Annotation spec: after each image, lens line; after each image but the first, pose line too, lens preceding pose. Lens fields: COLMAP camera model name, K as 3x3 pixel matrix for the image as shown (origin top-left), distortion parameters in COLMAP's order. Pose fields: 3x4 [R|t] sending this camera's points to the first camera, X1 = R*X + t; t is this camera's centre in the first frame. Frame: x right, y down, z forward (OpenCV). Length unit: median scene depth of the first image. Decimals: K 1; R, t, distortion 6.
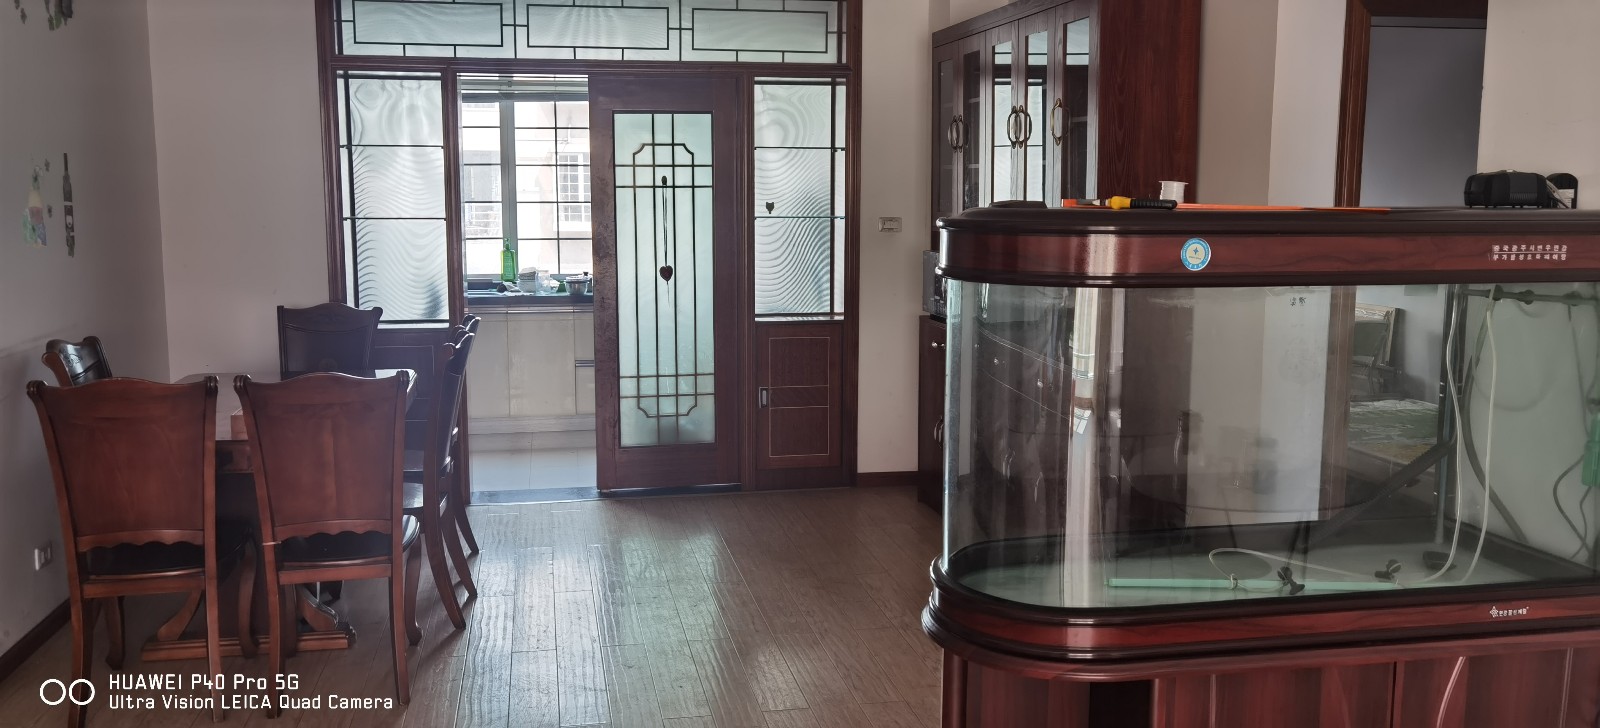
lens RADIAL K [[1264.8, 0, 797.0], [0, 1264.8, 363.6], [0, 0, 1]] dist [0.005978, 0.010647]
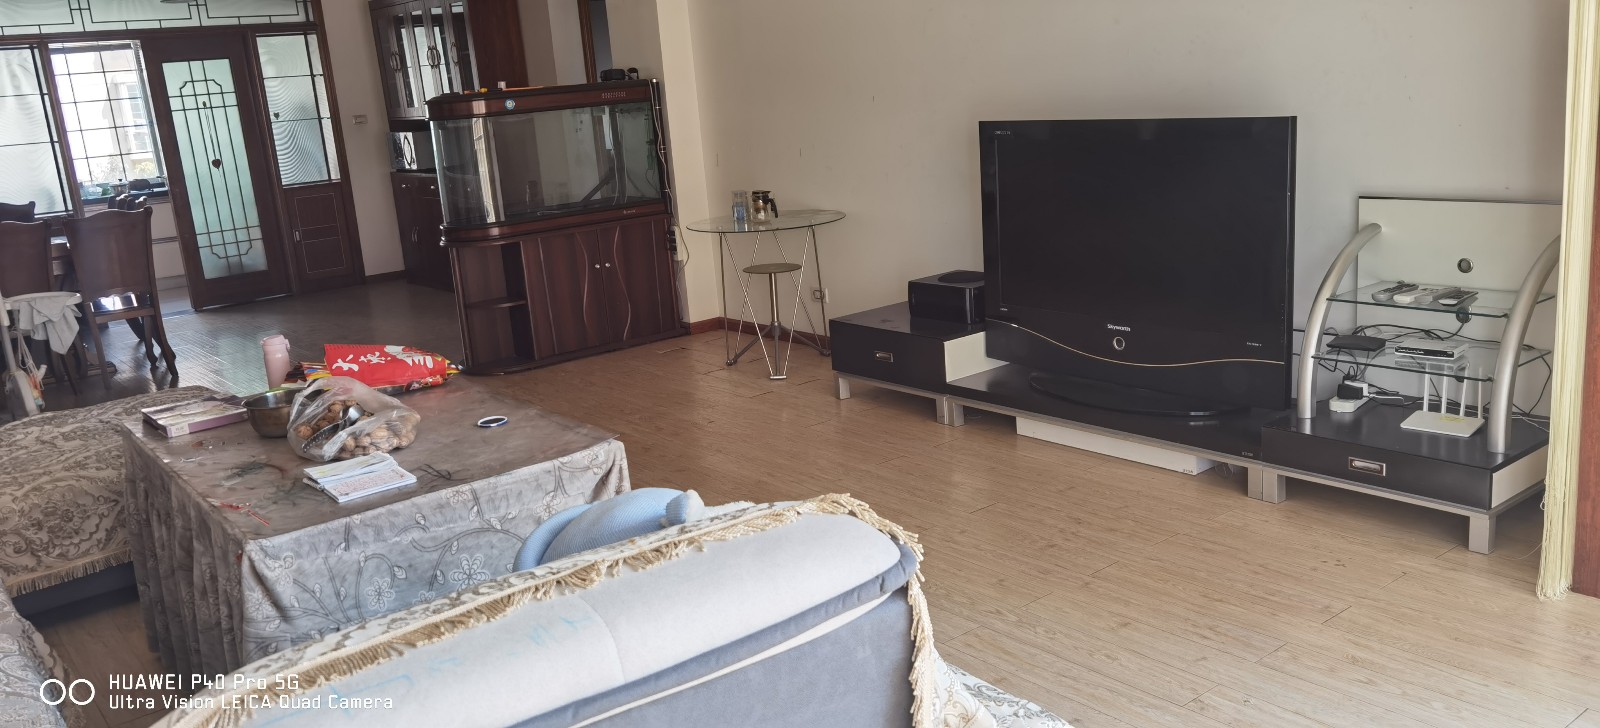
lens RADIAL K [[1264.8, 0, 803.1], [0, 1264.8, 367.9], [0, 0, 1]] dist [0.005978, 0.010647]
pose [[0.890486, -0.177051, 0.419150, -0.160329], [0.142809, 0.983394, 0.111993, 0.105456], [-0.432018, -0.039870, 0.900983, -0.740730]]
